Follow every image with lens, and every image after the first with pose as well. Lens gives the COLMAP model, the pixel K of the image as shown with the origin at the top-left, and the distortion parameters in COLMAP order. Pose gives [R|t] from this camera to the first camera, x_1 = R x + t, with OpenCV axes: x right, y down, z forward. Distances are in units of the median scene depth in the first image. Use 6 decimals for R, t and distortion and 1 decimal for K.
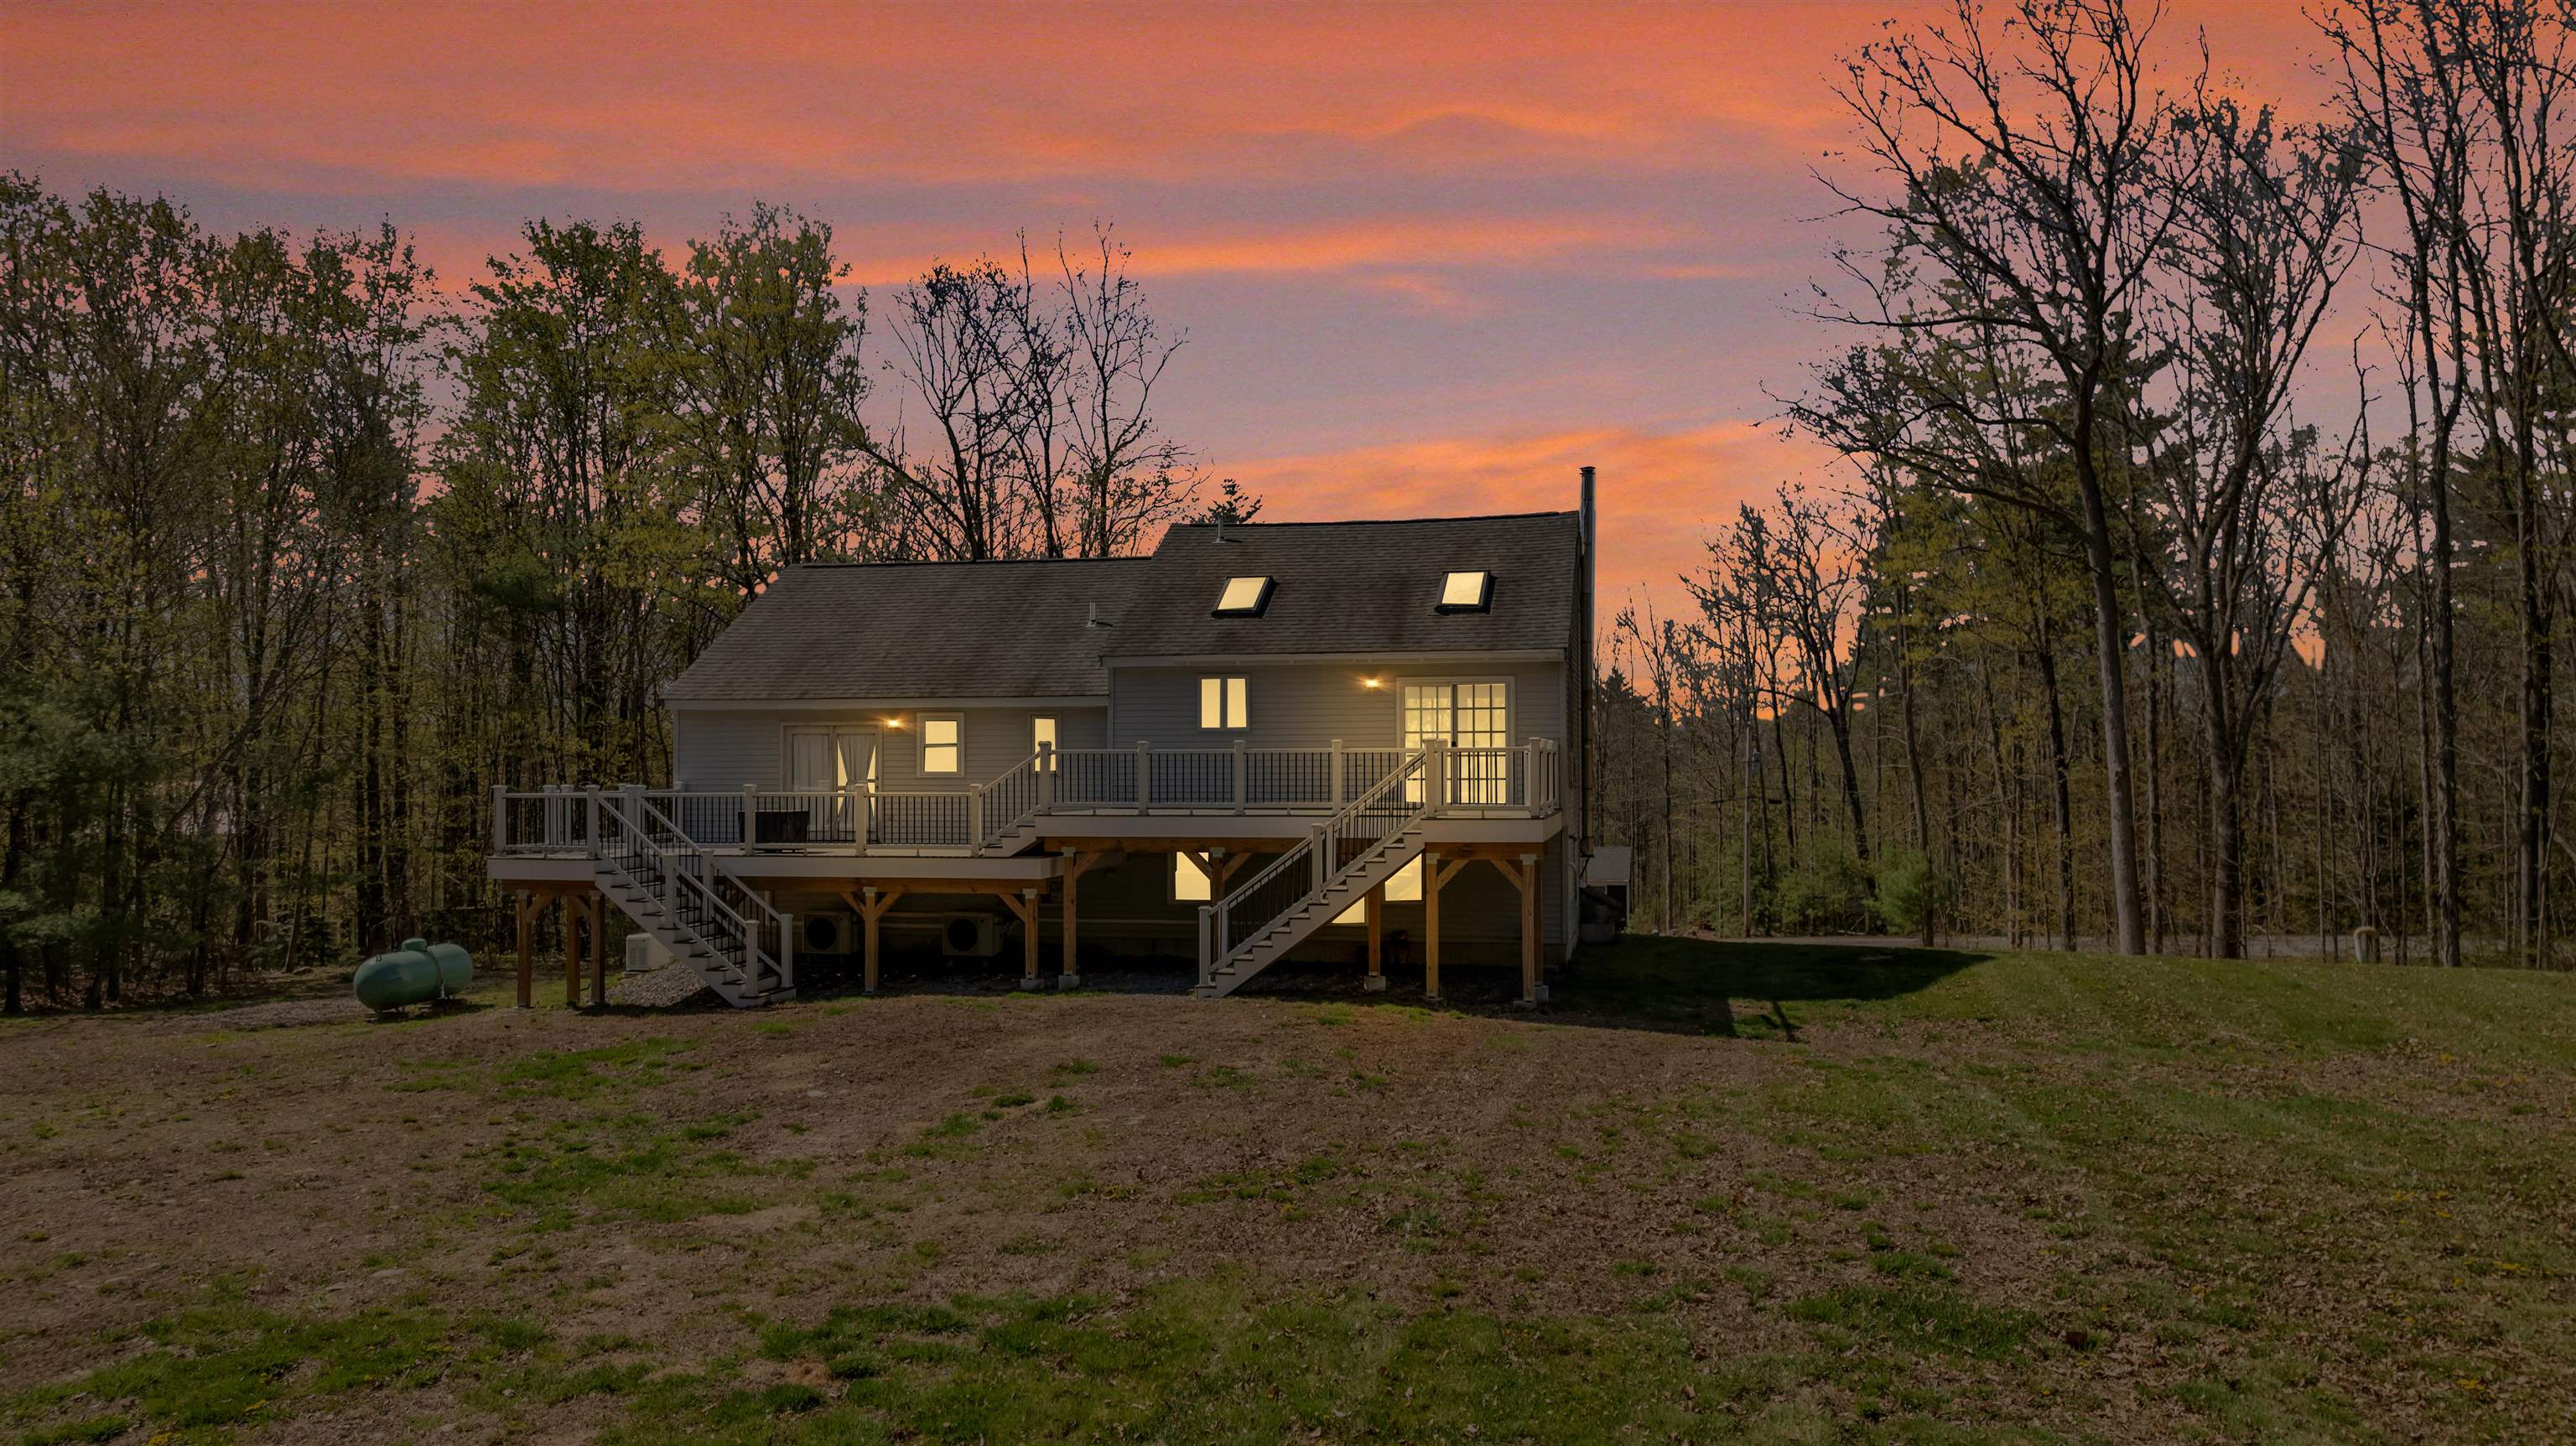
lens RADIAL K [[1795.7, 0, 1288.0], [0, 1795.7, 723.0], [0, 0, 1]] dist [-0.024140, 0.002354]
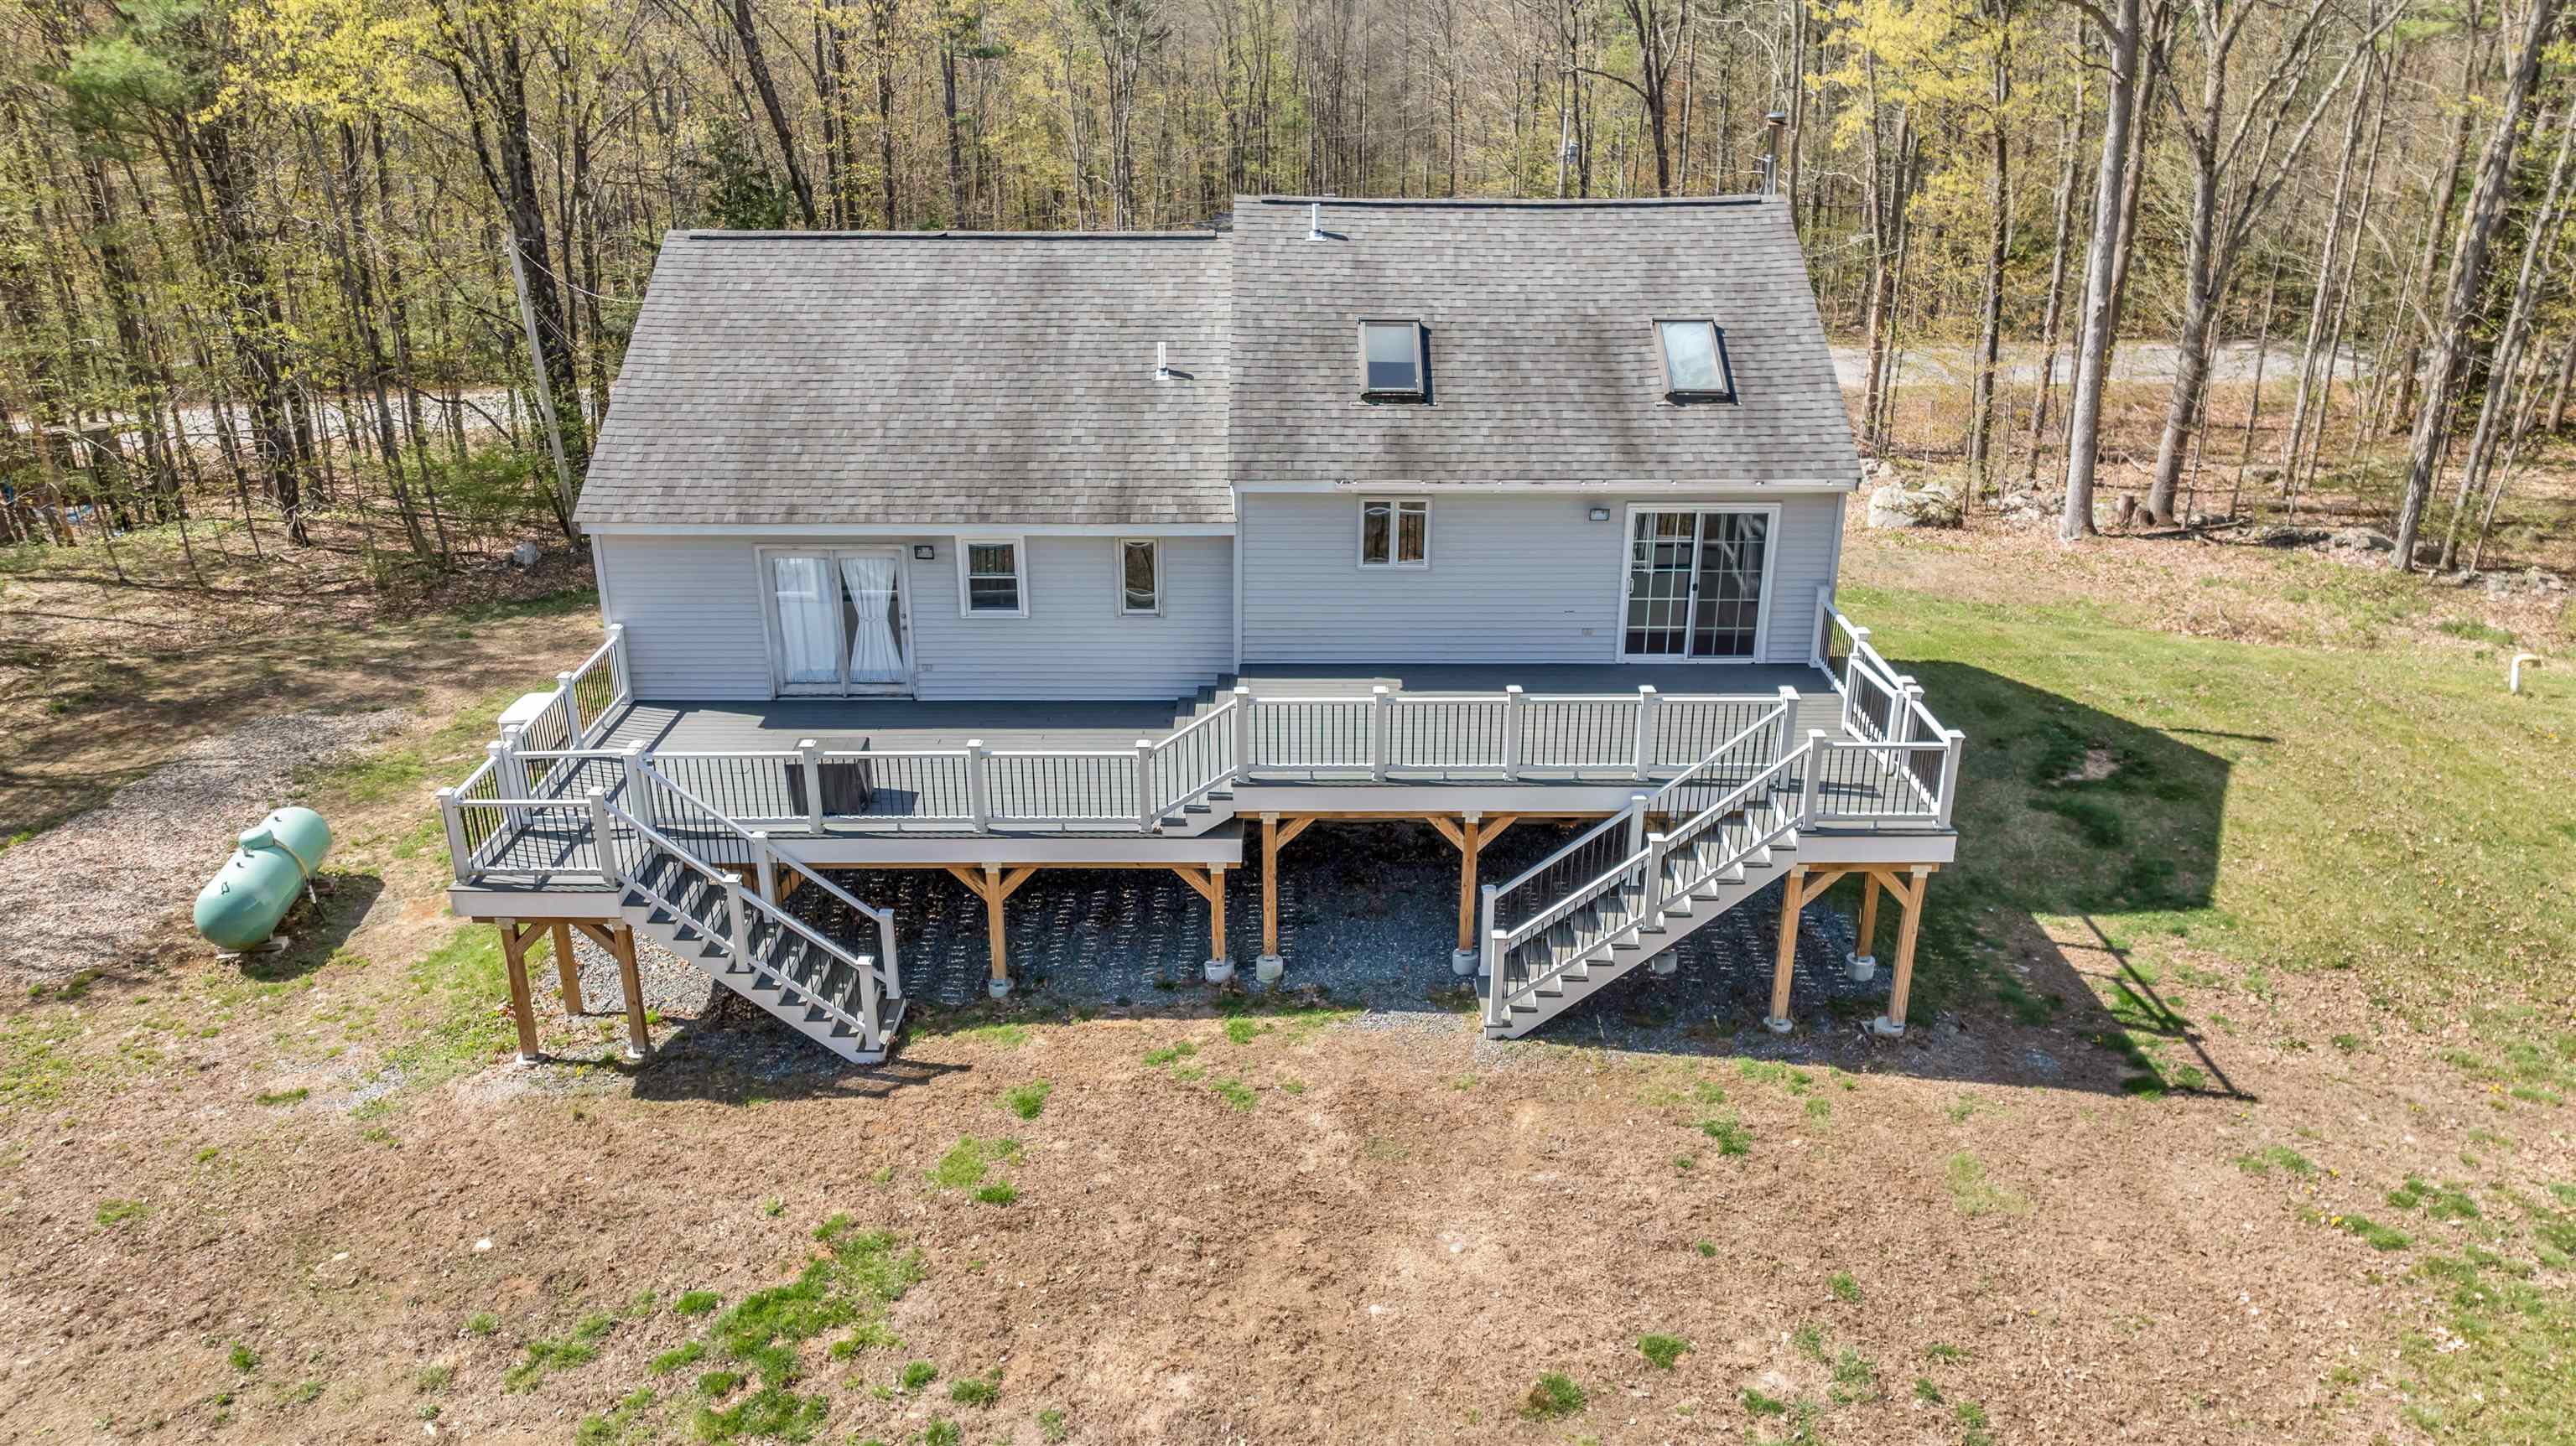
lens RADIAL K [[1795.7, 0, 1288.0], [0, 1795.7, 723.0], [0, 0, 1]] dist [-0.024140, 0.002354]
pose [[0.983949, -0.066397, 0.165635, -0.233349], [-0.001425, 0.925246, 0.379364, -0.247887], [-0.178442, -0.373511, 0.910301, 0.324605]]
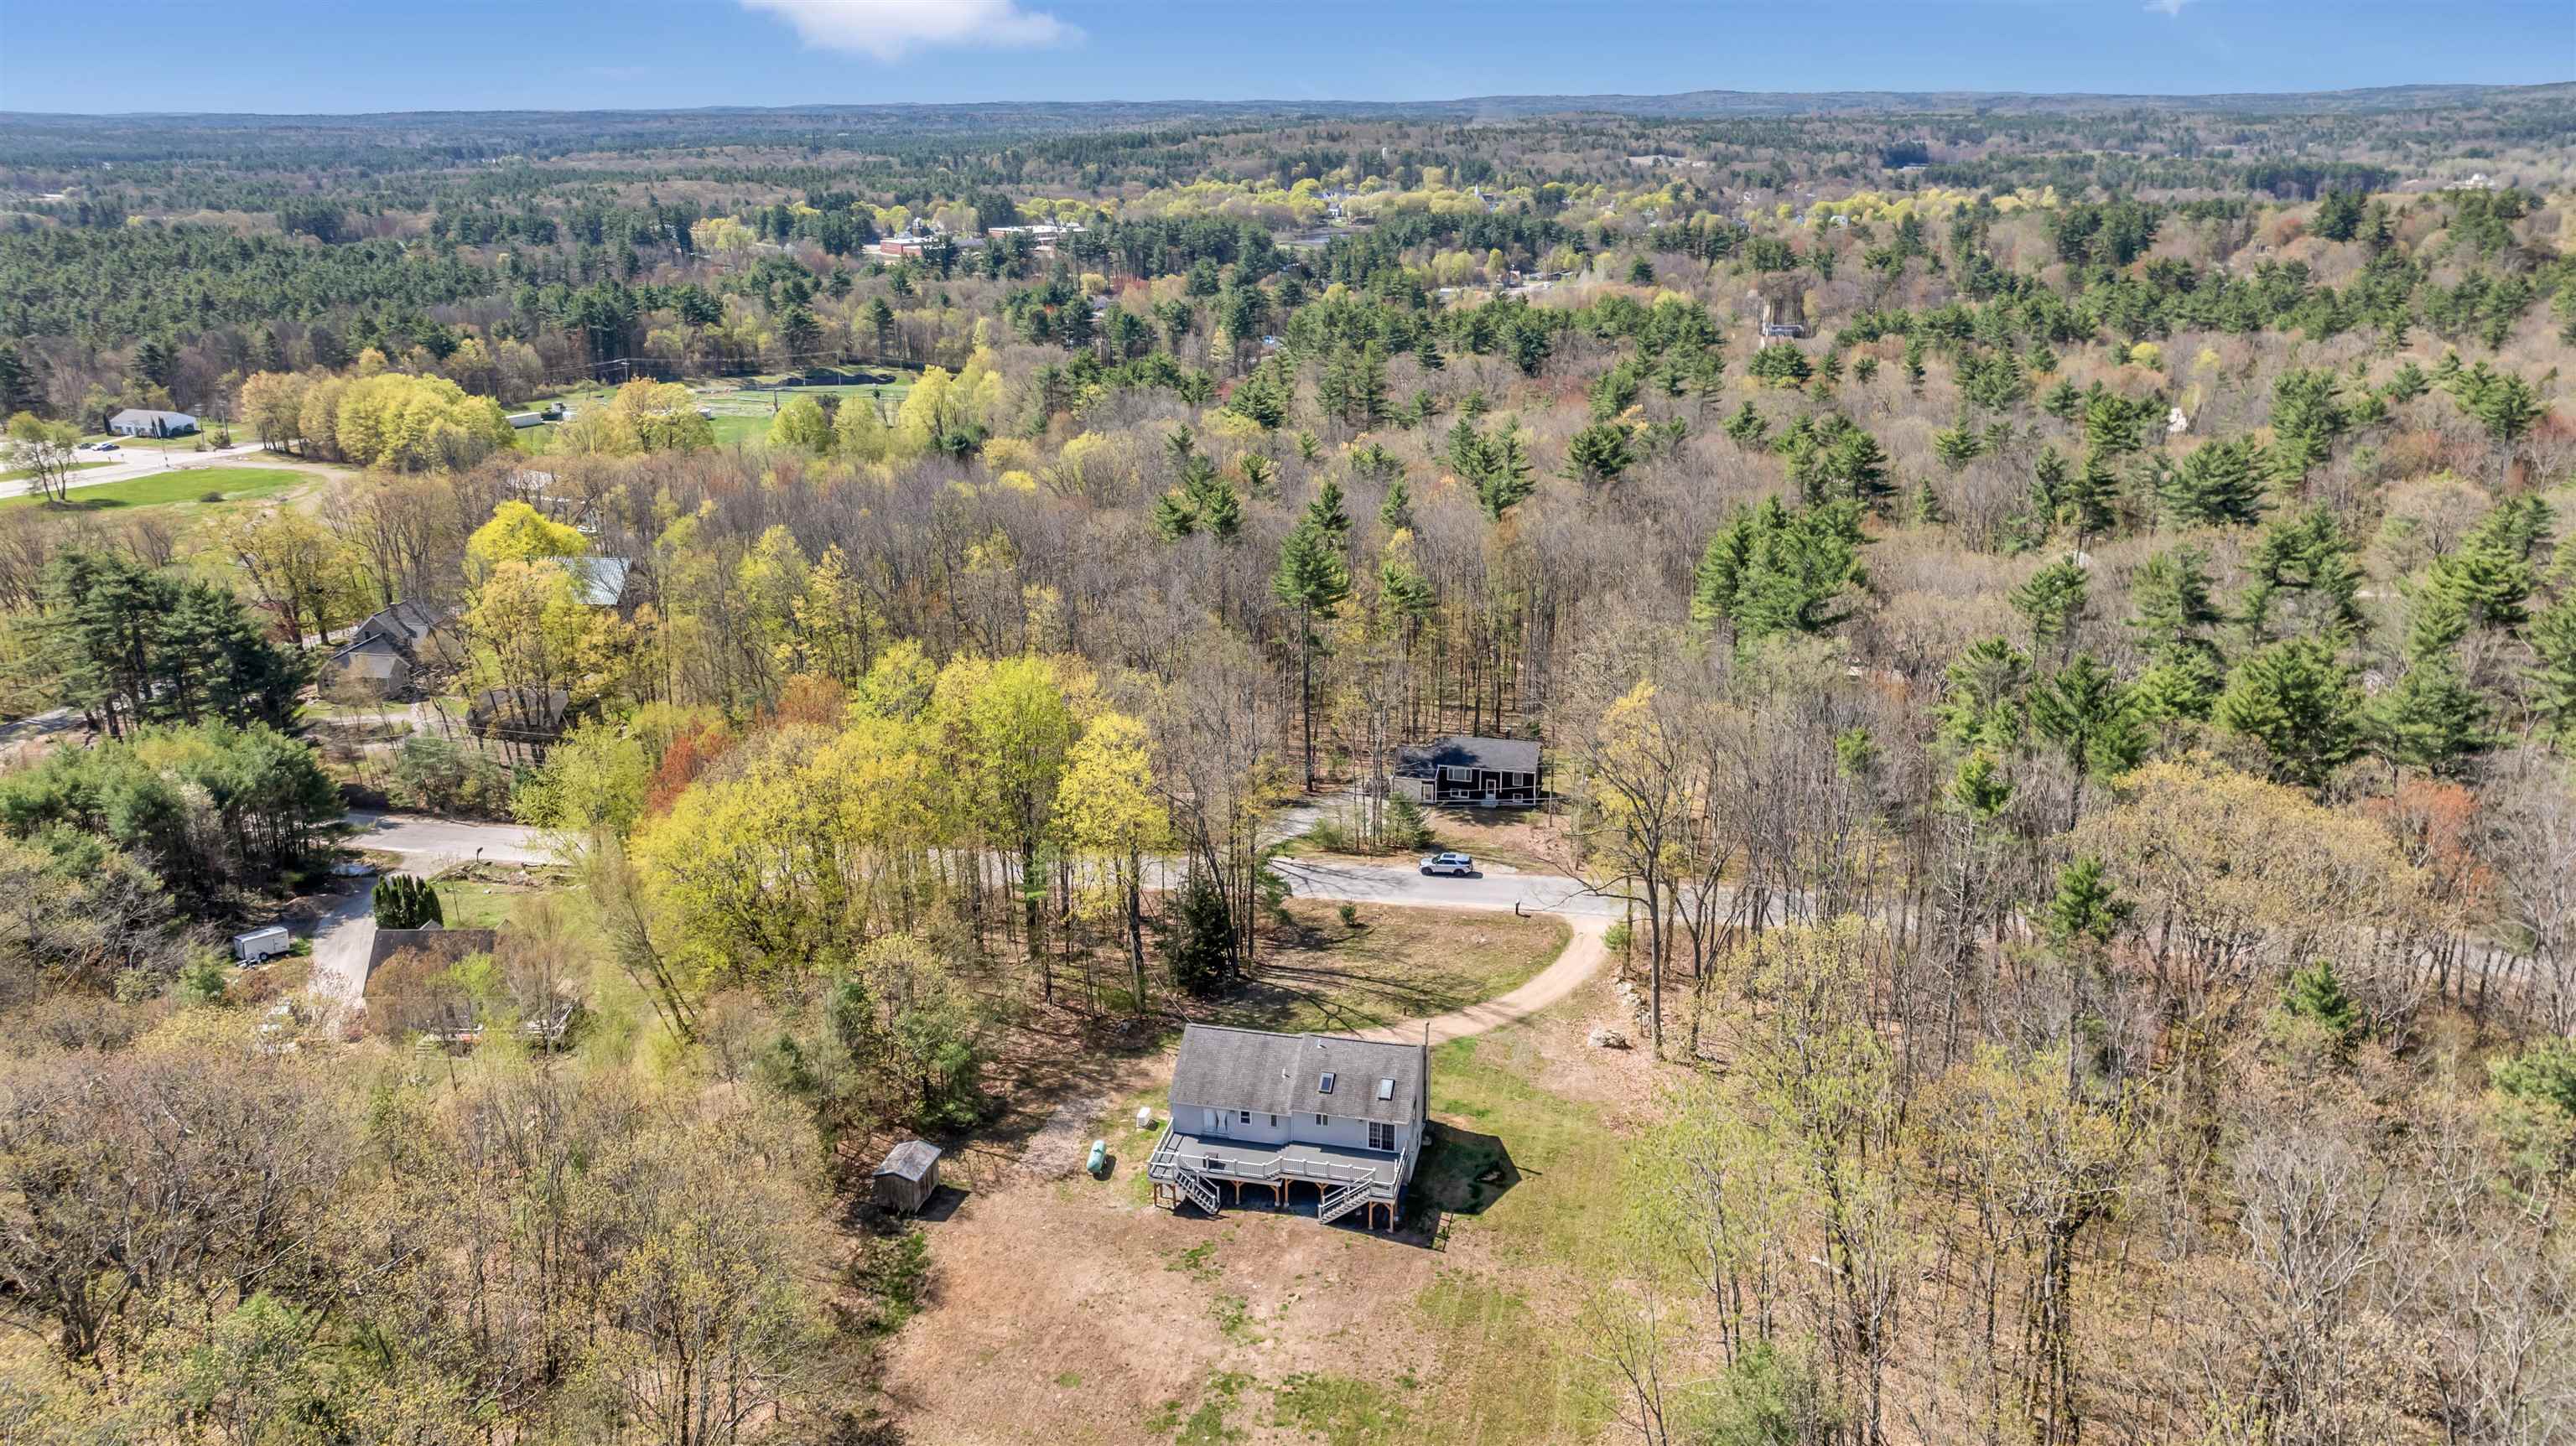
lens RADIAL K [[1795.7, 0, 1288.0], [0, 1795.7, 723.0], [0, 0, 1]] dist [-0.024140, 0.002354]
pose [[0.998926, 0.009894, -0.045256, 0.051042], [0.005423, 0.945227, 0.326369, -2.203837], [0.046006, -0.326264, 0.944158, -2.474838]]
